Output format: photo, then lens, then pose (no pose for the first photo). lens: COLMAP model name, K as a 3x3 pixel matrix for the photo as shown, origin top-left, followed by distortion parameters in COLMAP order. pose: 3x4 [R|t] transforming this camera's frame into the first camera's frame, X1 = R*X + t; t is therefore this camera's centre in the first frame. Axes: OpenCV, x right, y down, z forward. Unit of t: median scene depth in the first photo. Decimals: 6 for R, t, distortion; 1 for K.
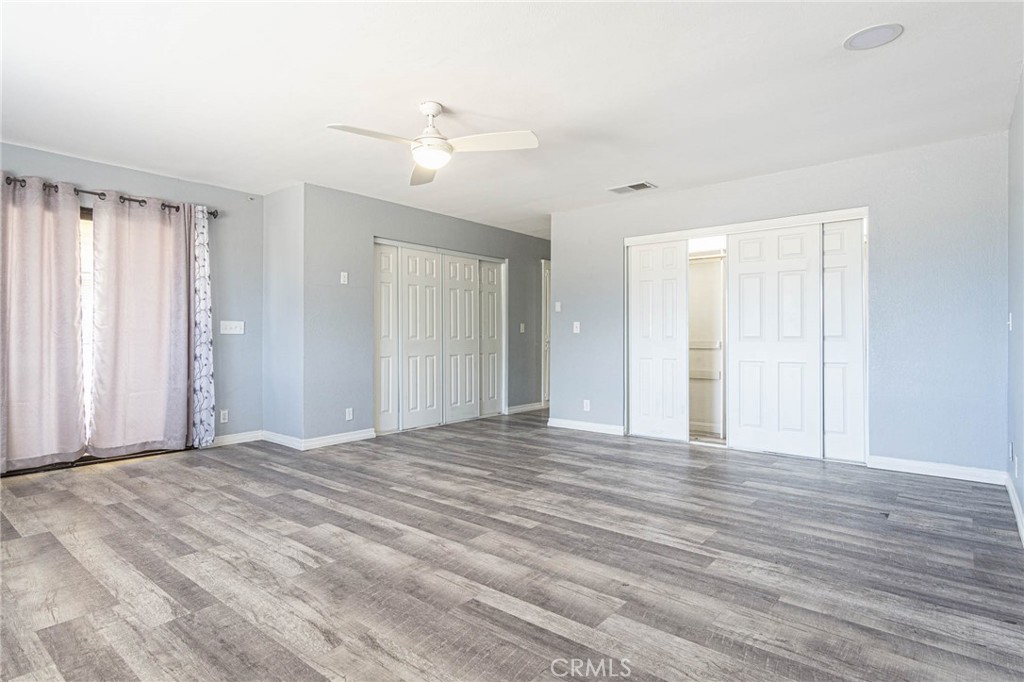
lens RADIAL K [[550.9, 0, 512.4], [0, 550.9, 339.7], [0, 0, 1]] dist [0.000077, -0.000014]
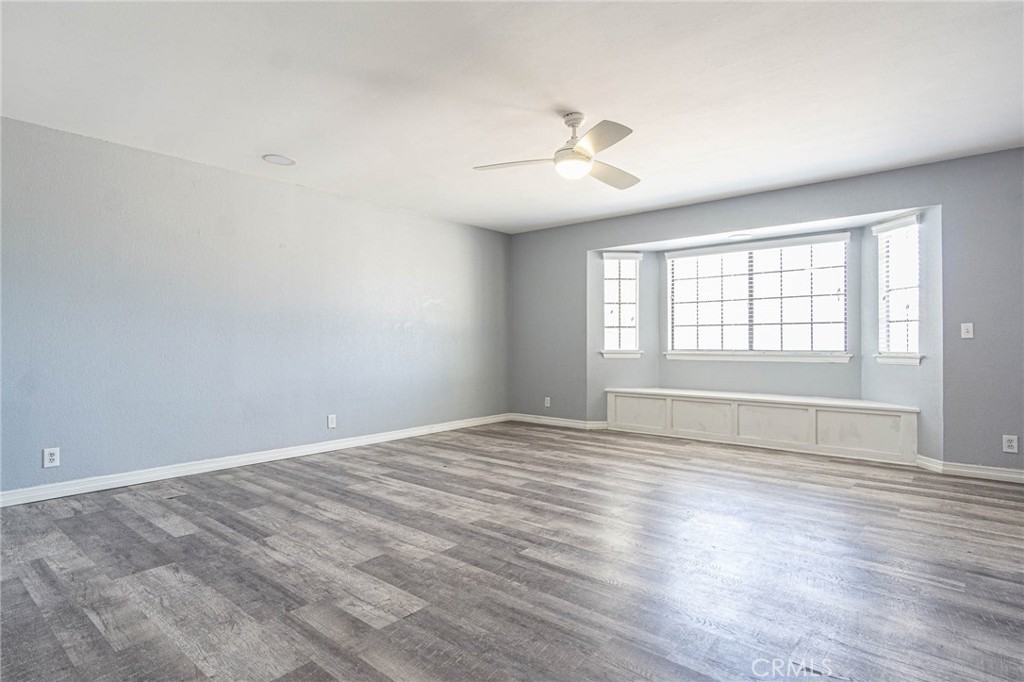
lens RADIAL K [[550.9, 0, 511.5], [0, 550.9, 340.9], [0, 0, 1]] dist [0.000077, -0.000014]
pose [[-0.999887, 0.002446, 0.014812, -0.045220], [0.002499, 0.999991, 0.003568, -0.011495], [-0.014803, 0.003605, -0.999884, 2.052194]]
